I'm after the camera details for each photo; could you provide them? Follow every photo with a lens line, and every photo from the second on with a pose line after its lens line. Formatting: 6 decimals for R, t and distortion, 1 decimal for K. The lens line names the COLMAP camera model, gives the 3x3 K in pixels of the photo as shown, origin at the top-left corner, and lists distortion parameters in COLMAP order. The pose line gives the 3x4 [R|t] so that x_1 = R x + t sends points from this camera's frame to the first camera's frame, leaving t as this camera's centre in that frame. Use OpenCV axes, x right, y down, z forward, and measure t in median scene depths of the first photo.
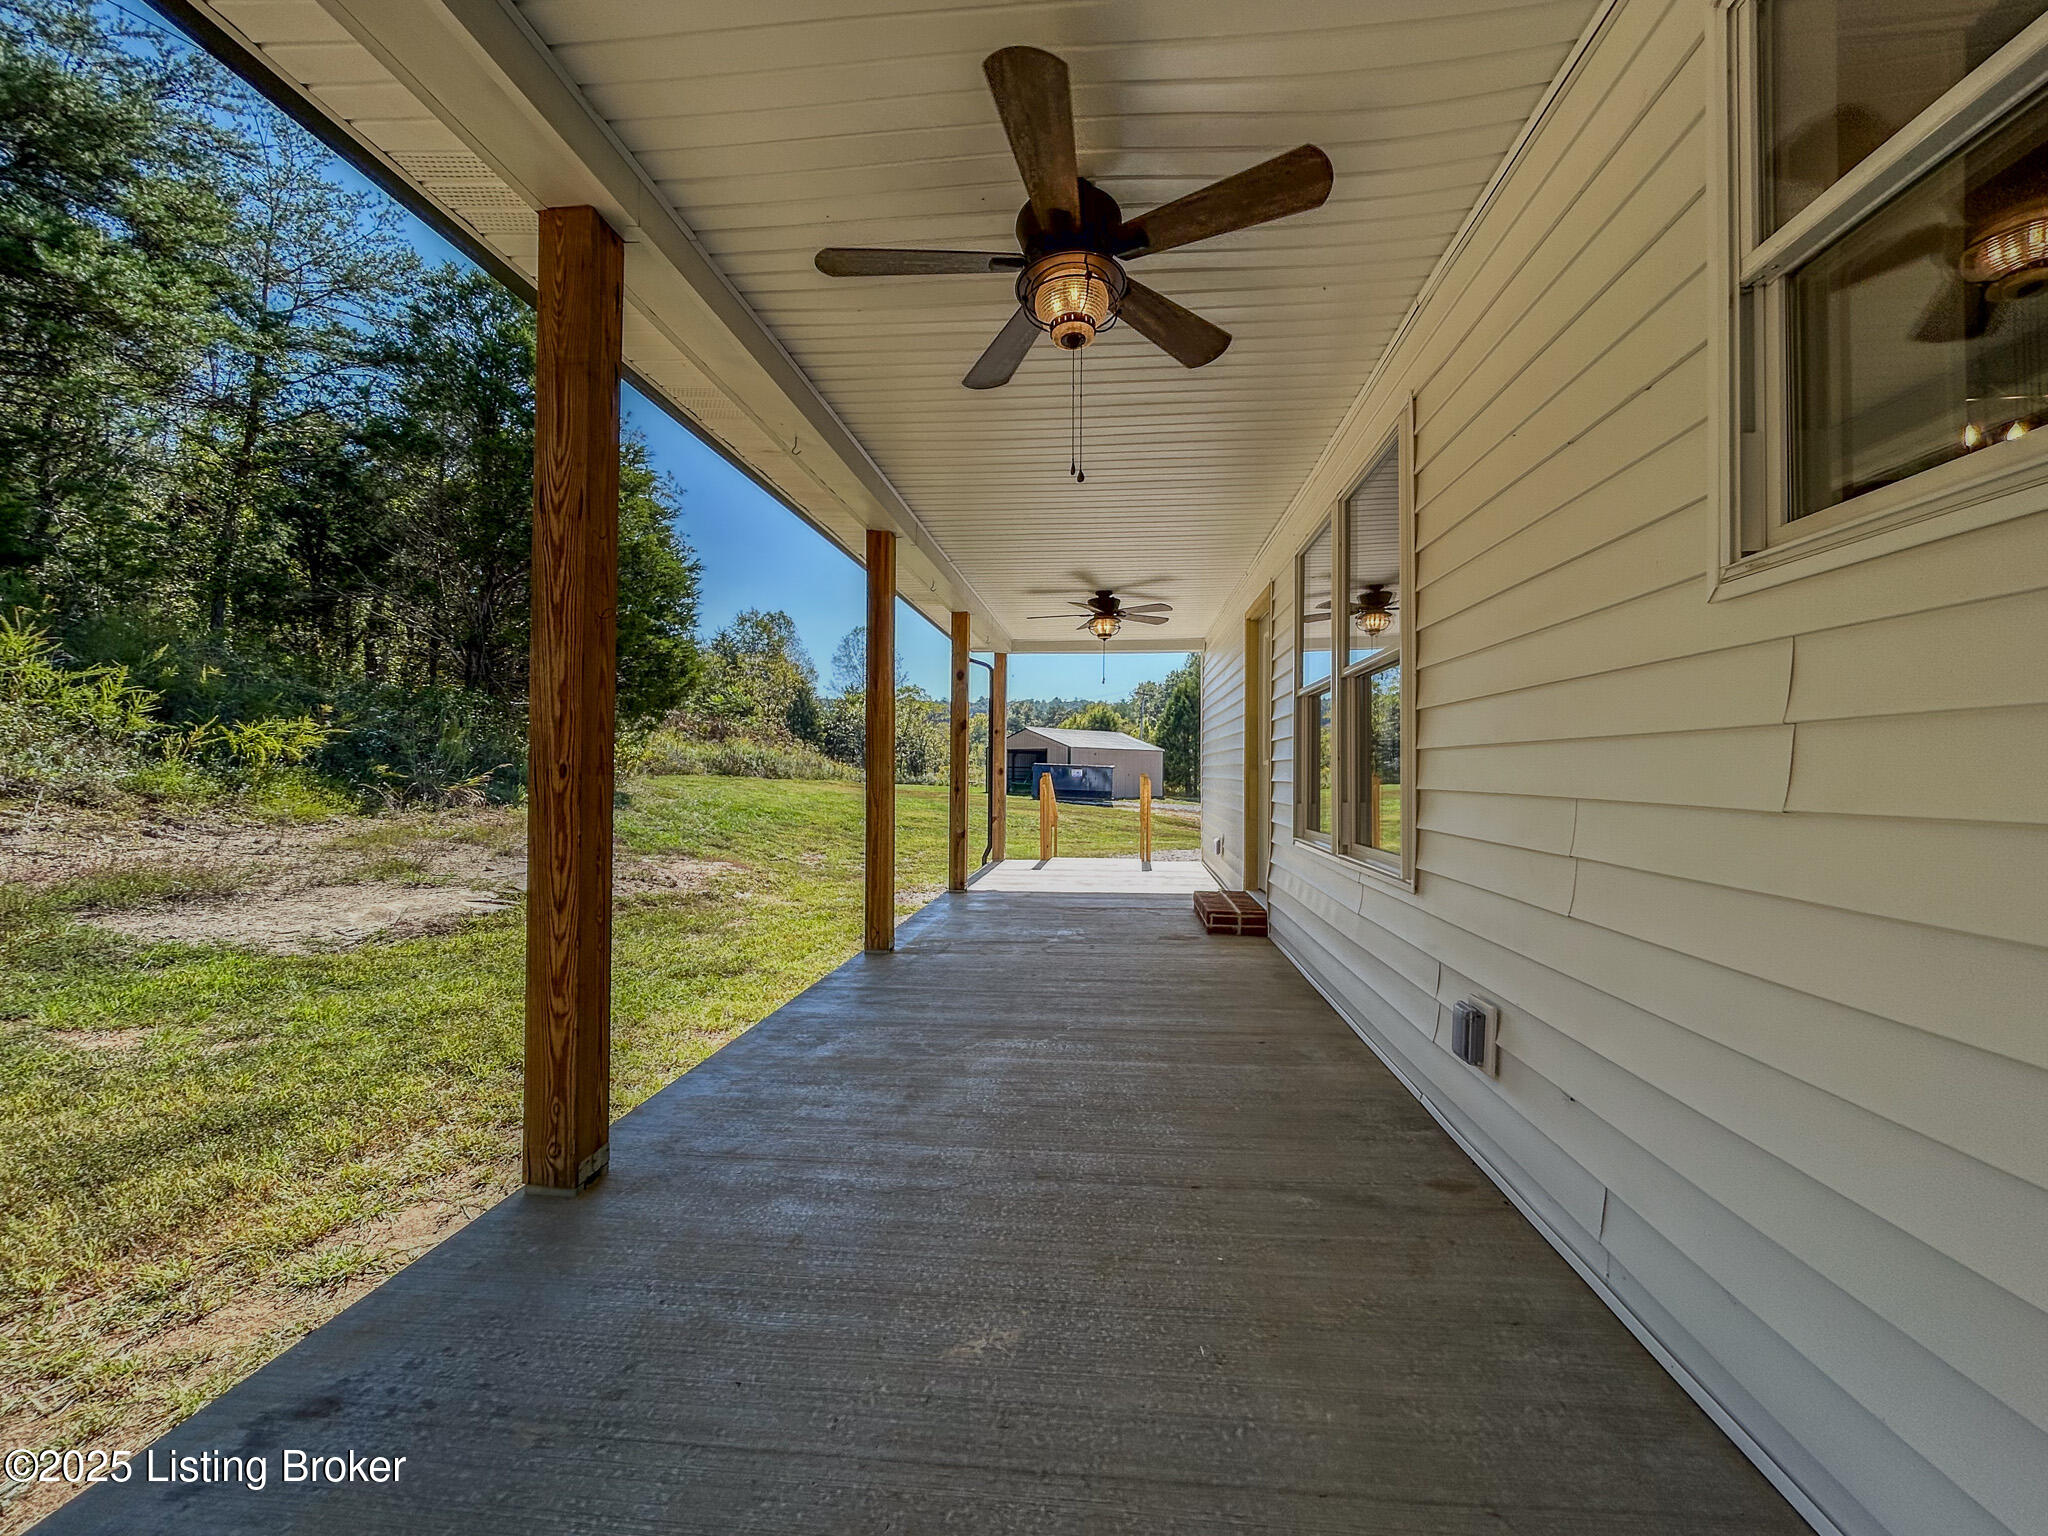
lens RADIAL K [[872.2, 0, 1024.0], [0, 872.2, 768.0], [0, 0, 1]] dist [-0.001175, 0.000129]
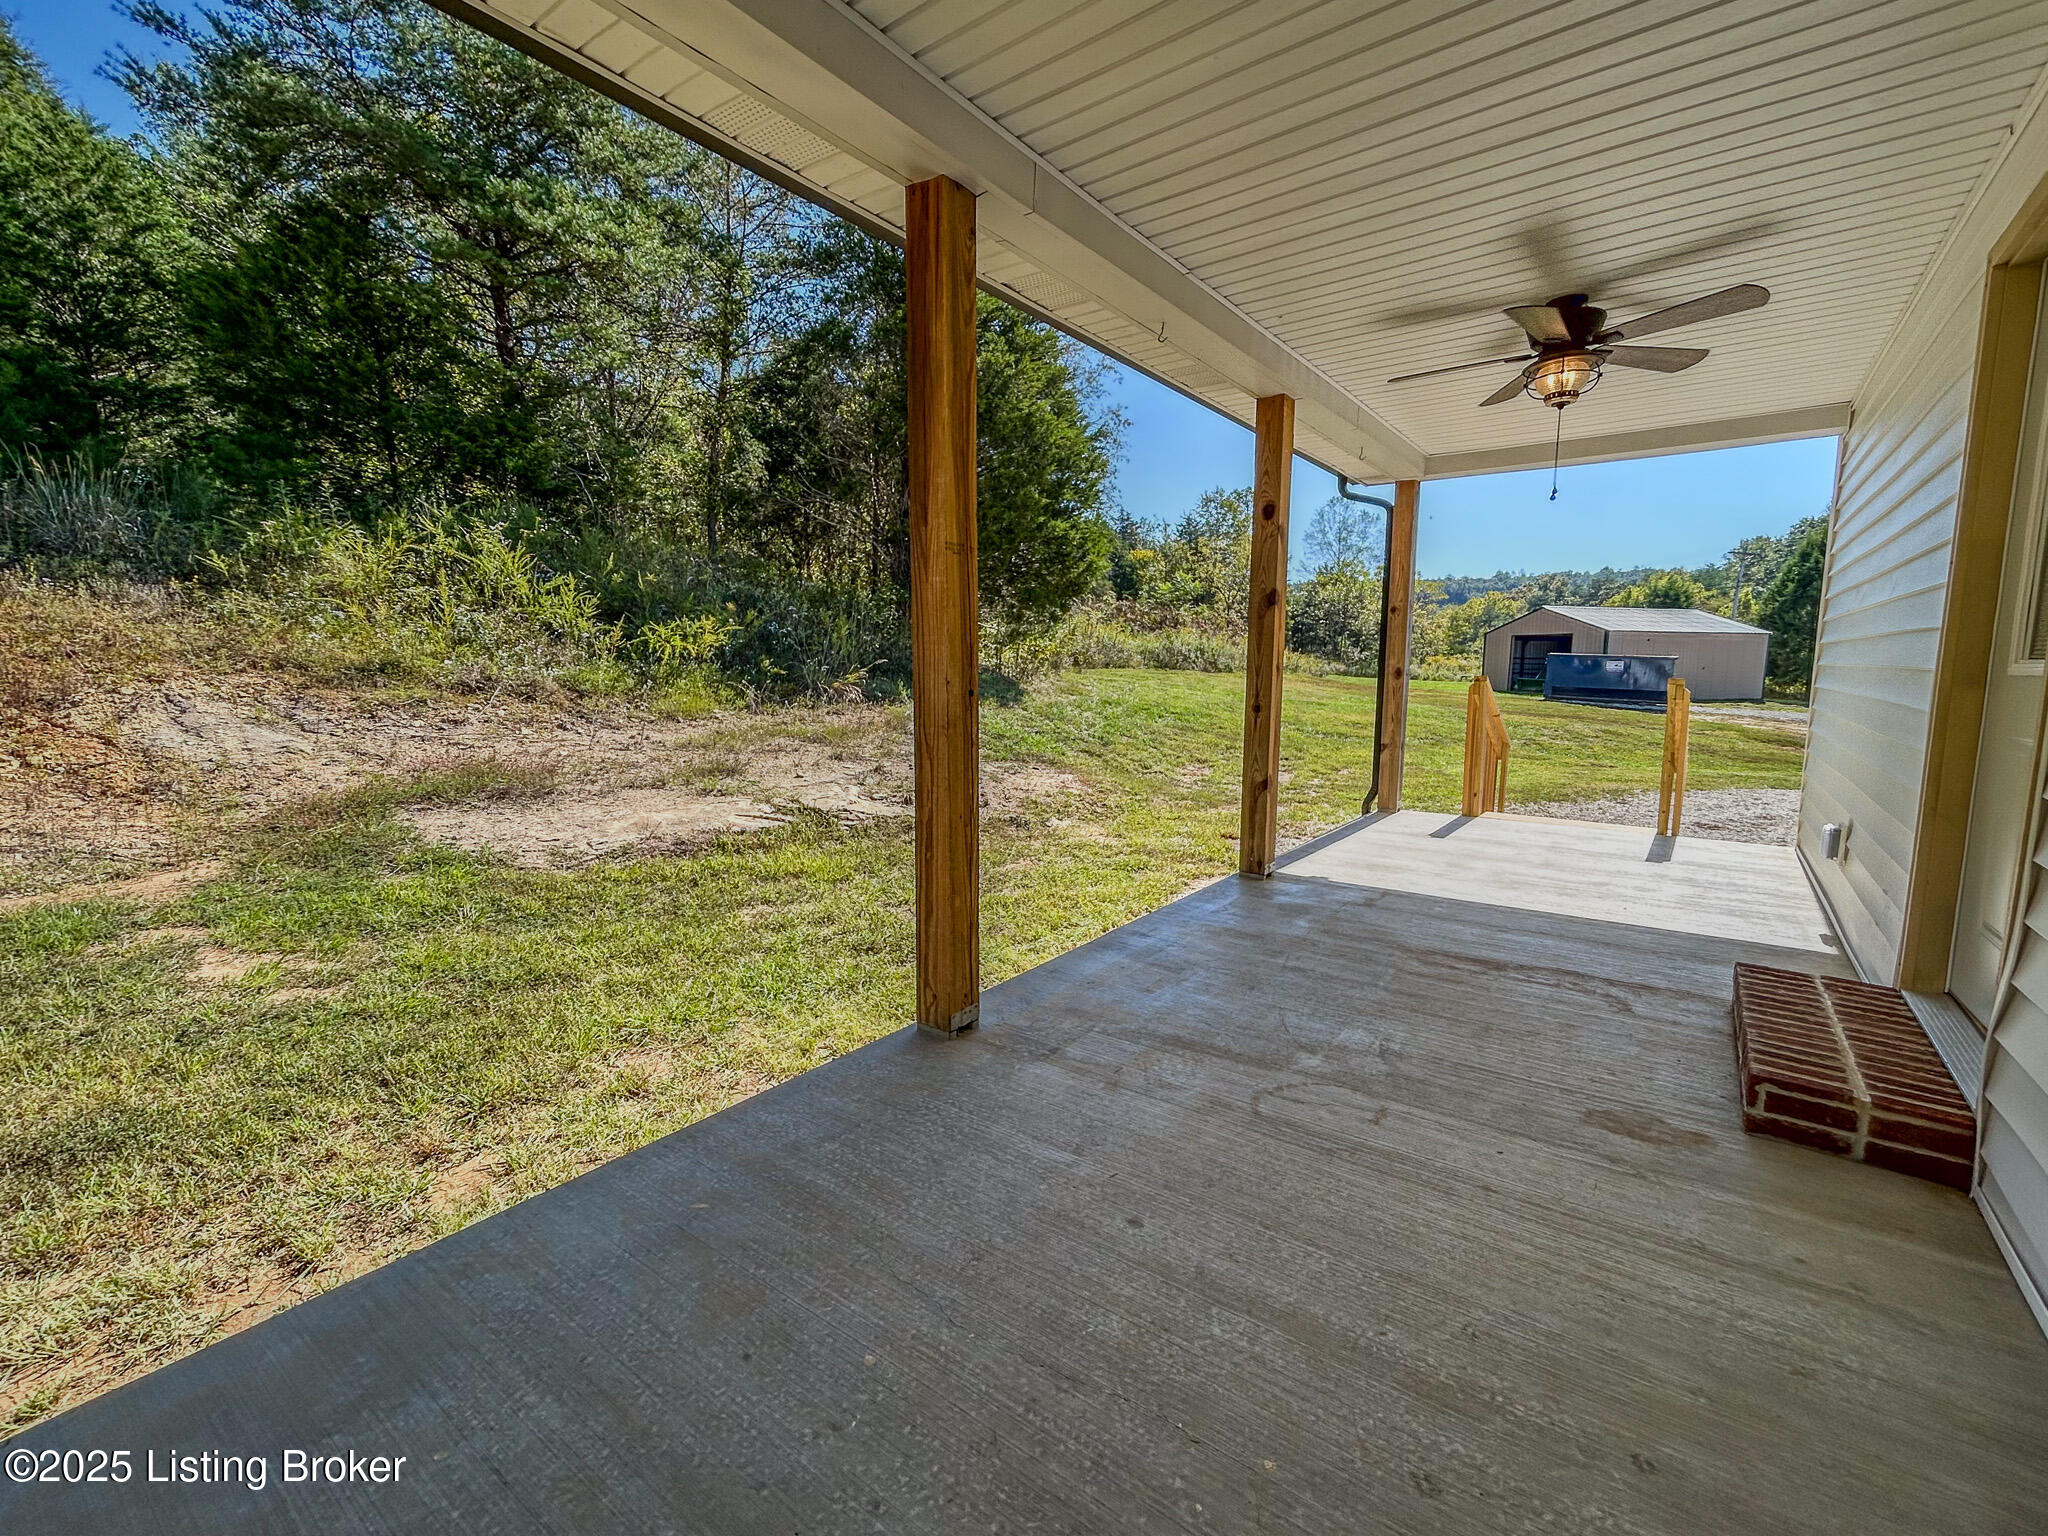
lens RADIAL K [[872.2, 0, 1024.0], [0, 872.2, 768.0], [0, 0, 1]] dist [-0.001175, 0.000129]
pose [[0.851712, 0.062167, -0.520309, 0.057735], [0.003638, 0.992212, 0.124506, -0.005756], [0.523997, -0.107936, 0.844853, 0.235482]]
